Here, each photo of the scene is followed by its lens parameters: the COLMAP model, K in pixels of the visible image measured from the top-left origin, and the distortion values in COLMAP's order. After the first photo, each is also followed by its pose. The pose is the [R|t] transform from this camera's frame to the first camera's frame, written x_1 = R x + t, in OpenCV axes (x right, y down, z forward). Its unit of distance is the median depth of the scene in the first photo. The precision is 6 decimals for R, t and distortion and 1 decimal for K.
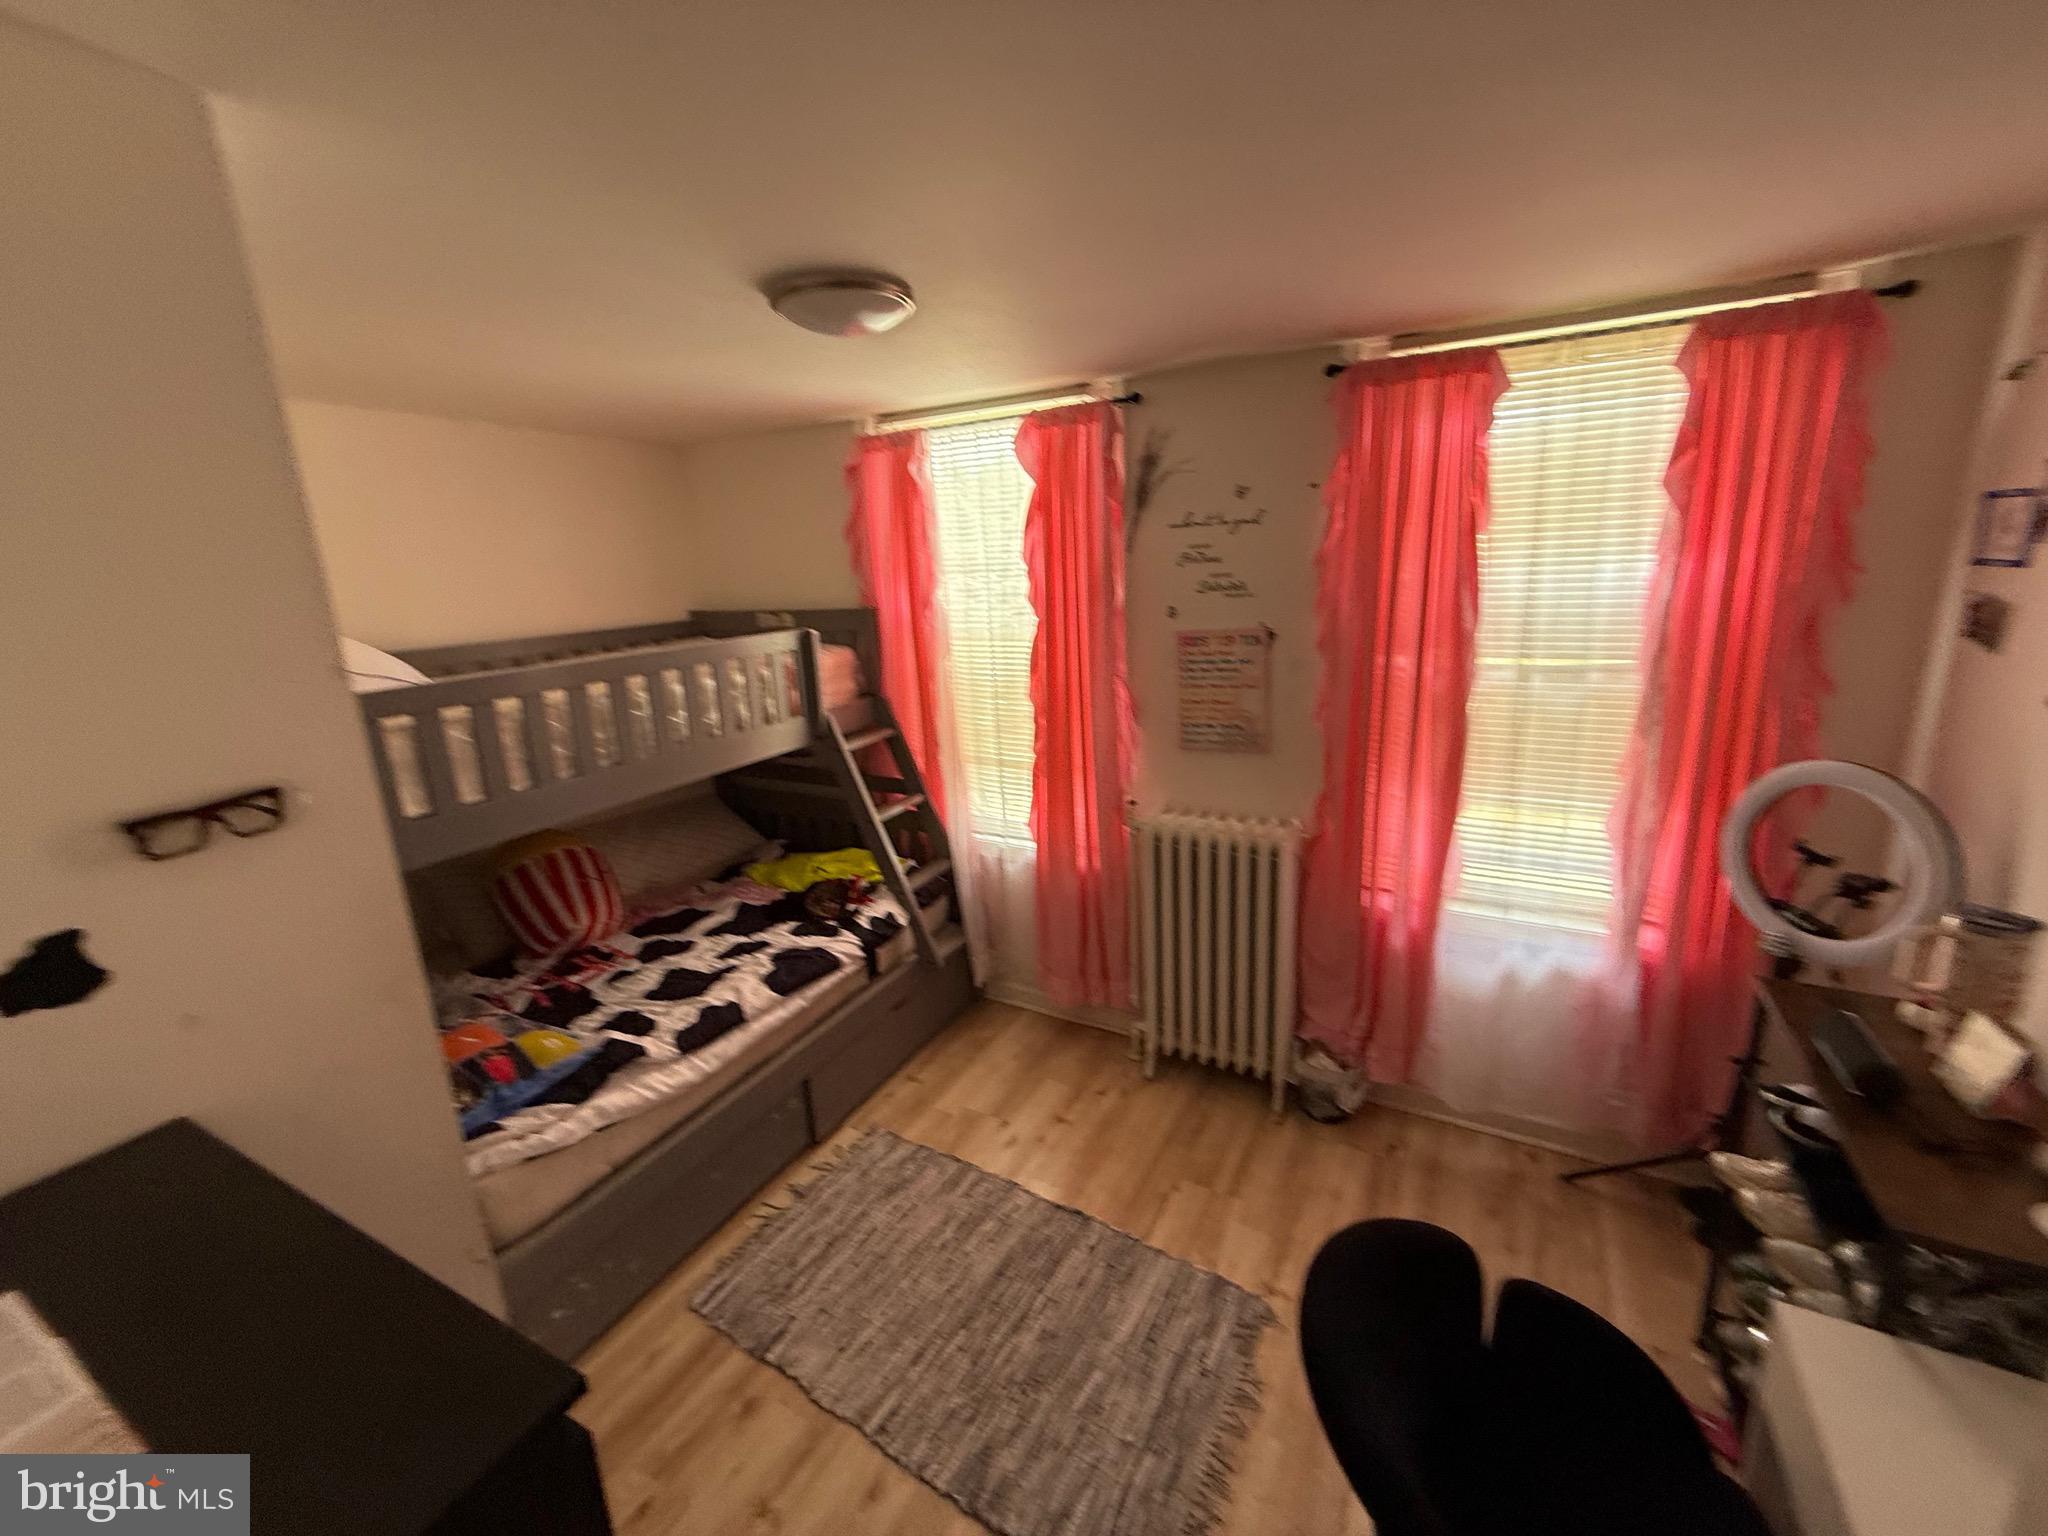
lens RADIAL K [[820.1, 0, 1012.6], [0, 820.1, 750.8], [0, 0, 1]] dist [-0.001148, 0.000535]
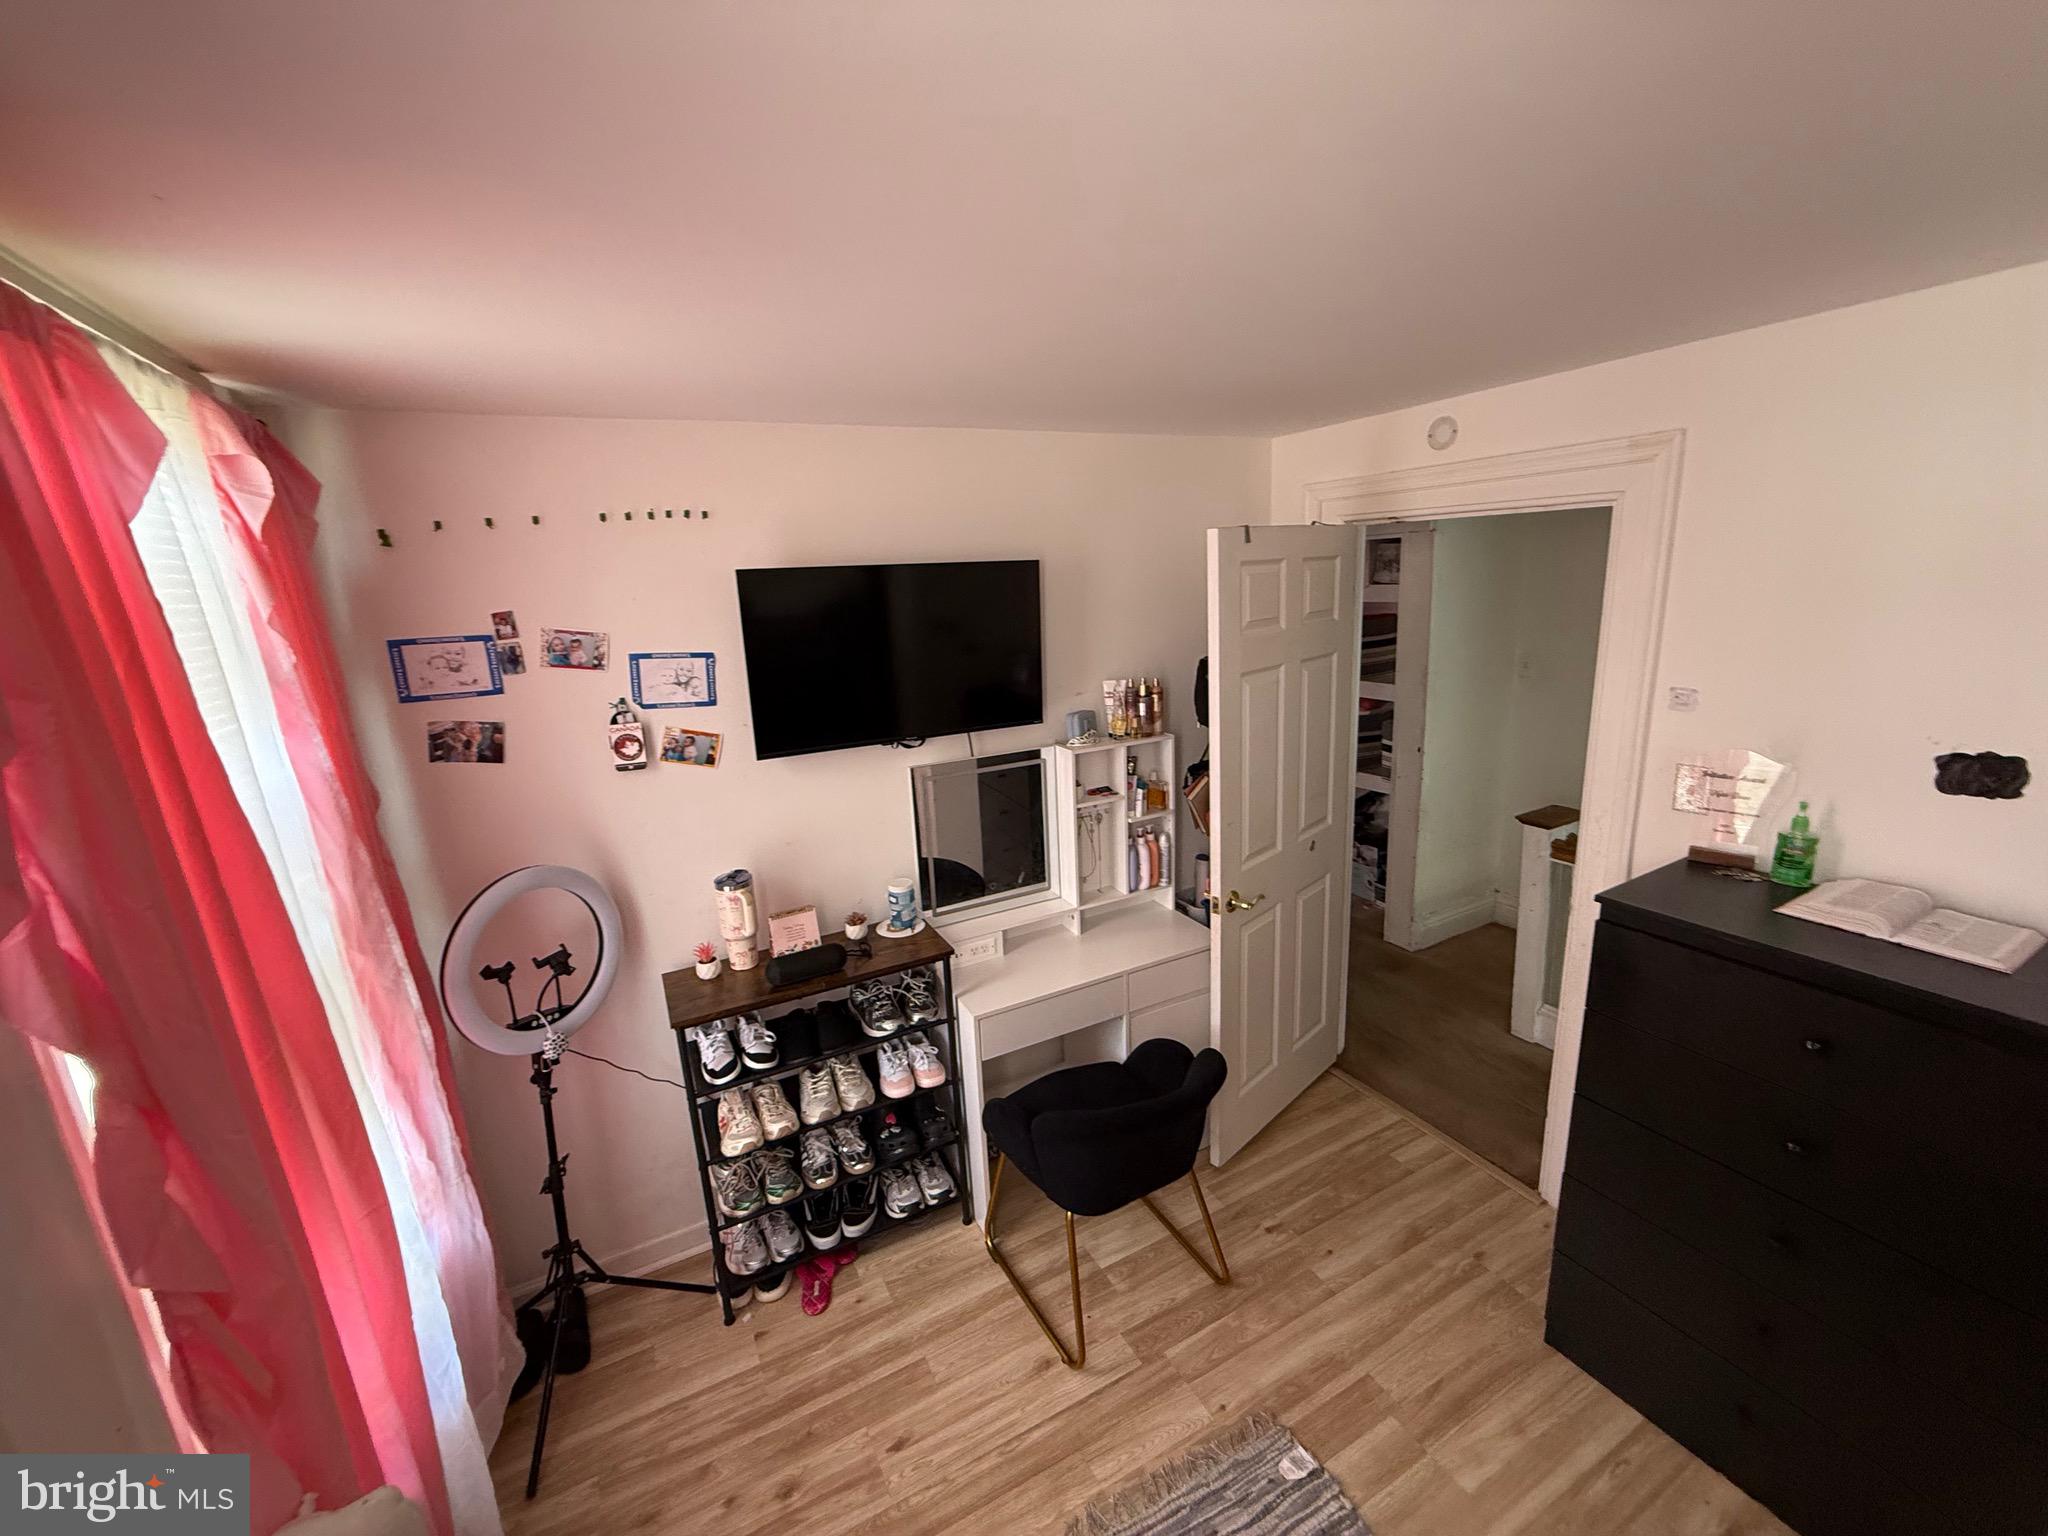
lens RADIAL K [[820.1, 0, 1020.3], [0, 820.1, 765.0], [0, 0, 1]] dist [-0.001148, 0.000535]
pose [[-0.836063, -0.036740, 0.547401, -0.098148], [0.202479, 0.906655, 0.370106, -0.278637], [-0.509902, 0.420270, -0.750582, 1.026377]]
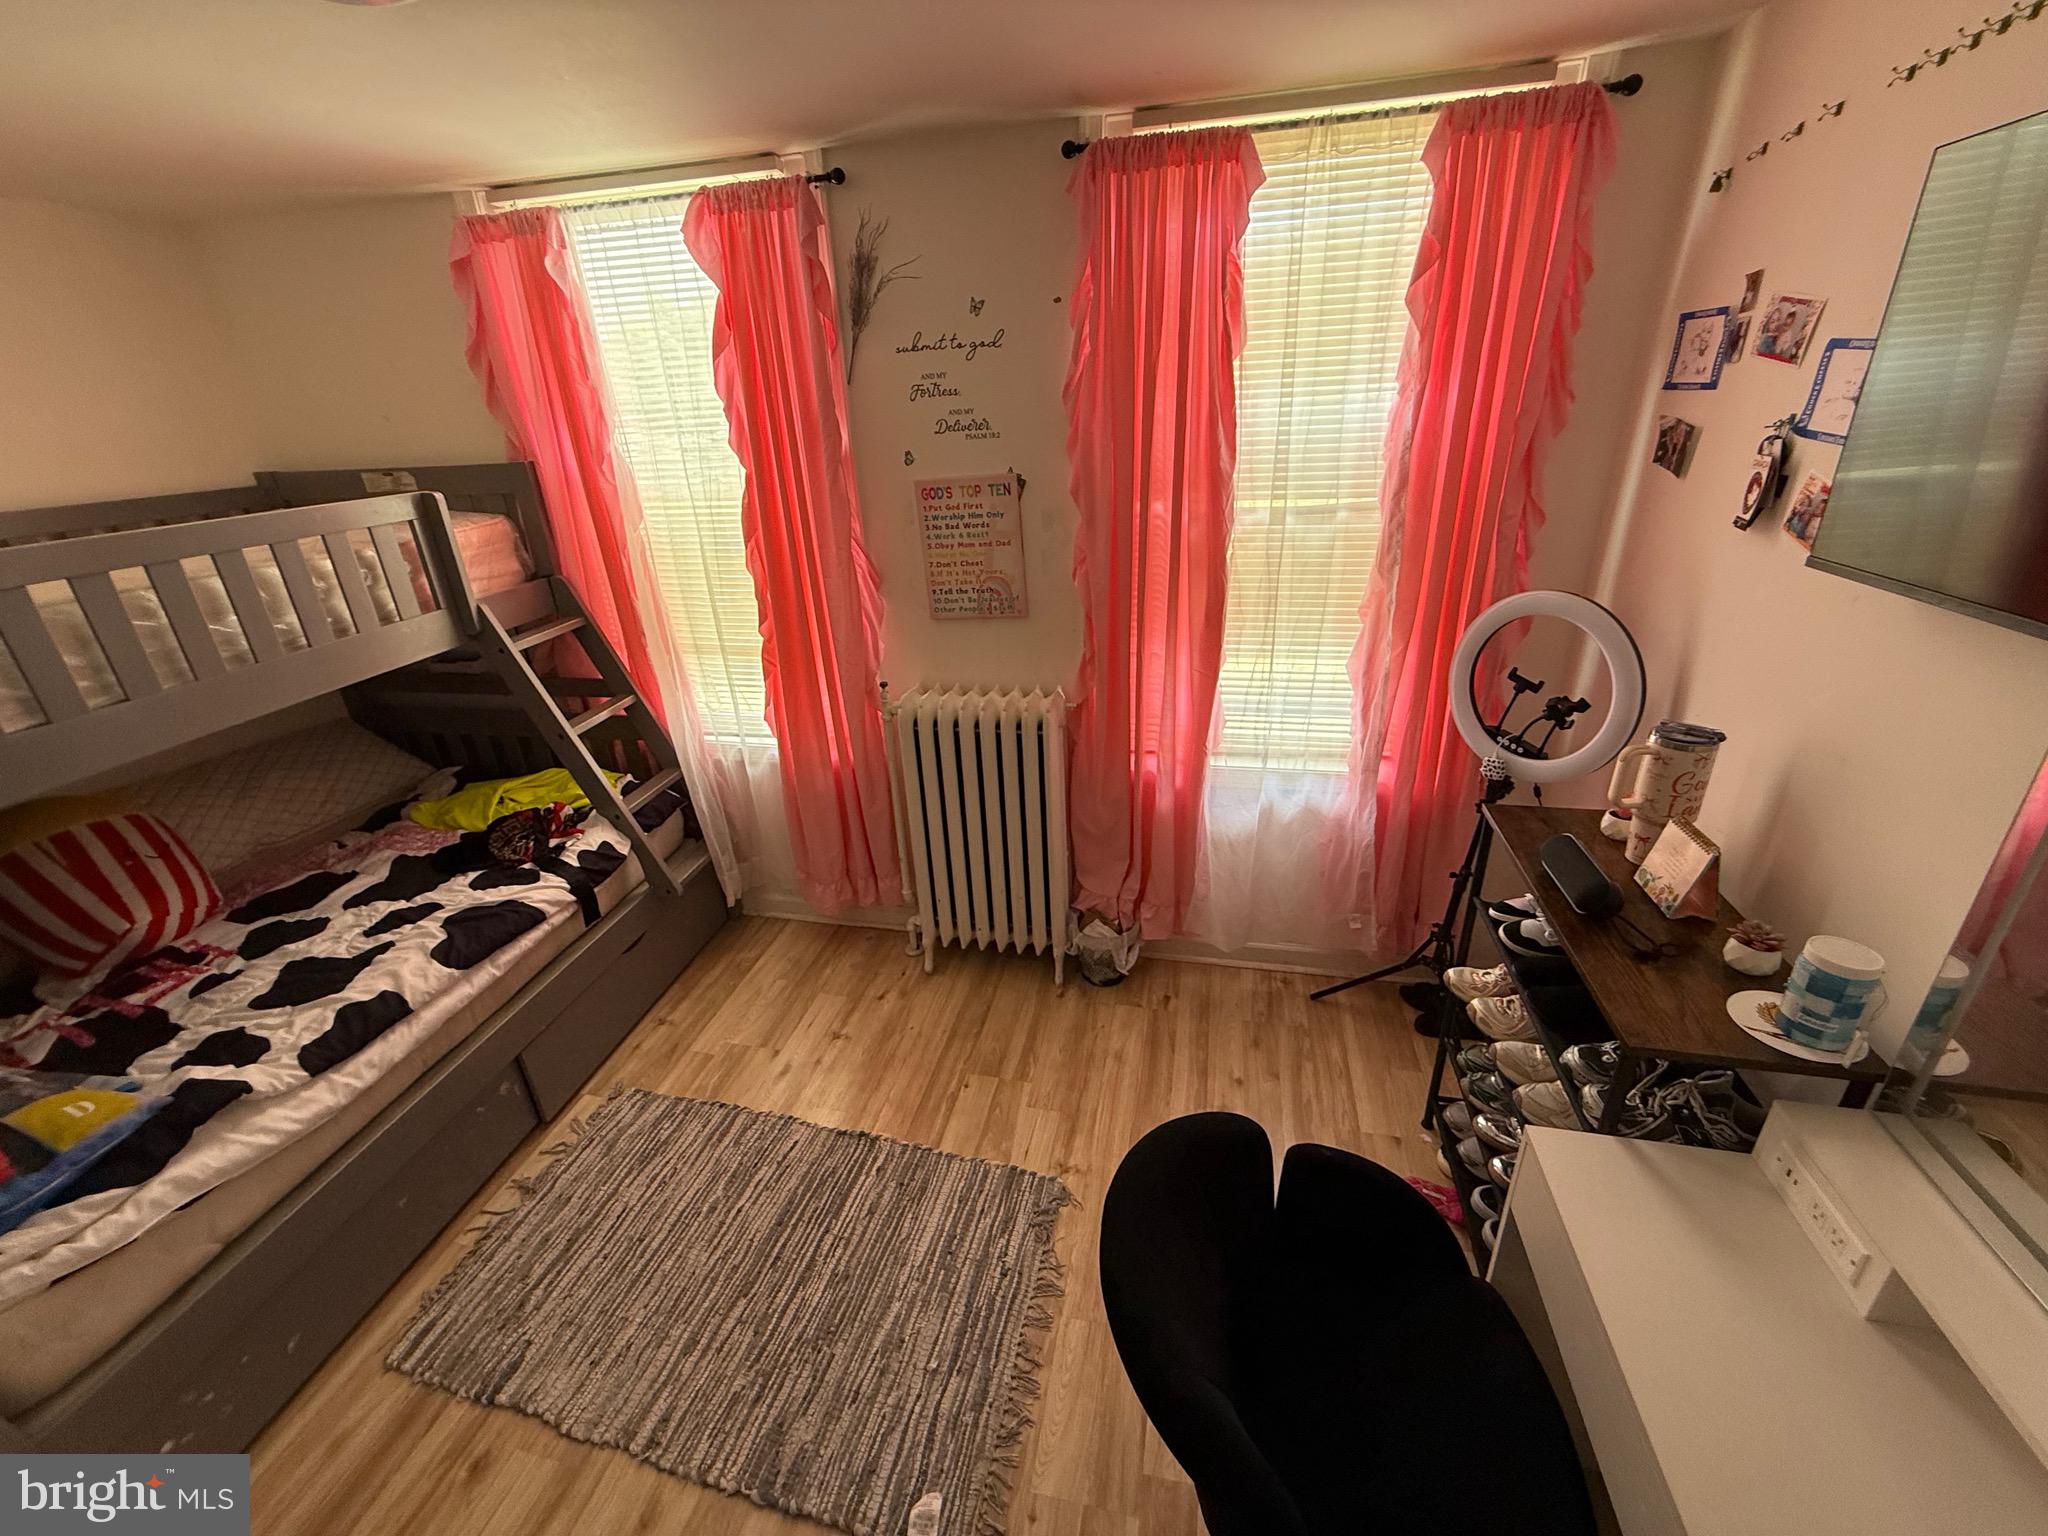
lens RADIAL K [[820.1, 0, 1017.7], [0, 820.1, 761.0], [0, 0, 1]] dist [-0.001148, 0.000535]
pose [[0.955787, -0.115180, 0.270565, 0.041685], [0.067285, 0.981349, 0.180073, -0.005998], [-0.286260, -0.153907, 0.945710, 0.131114]]
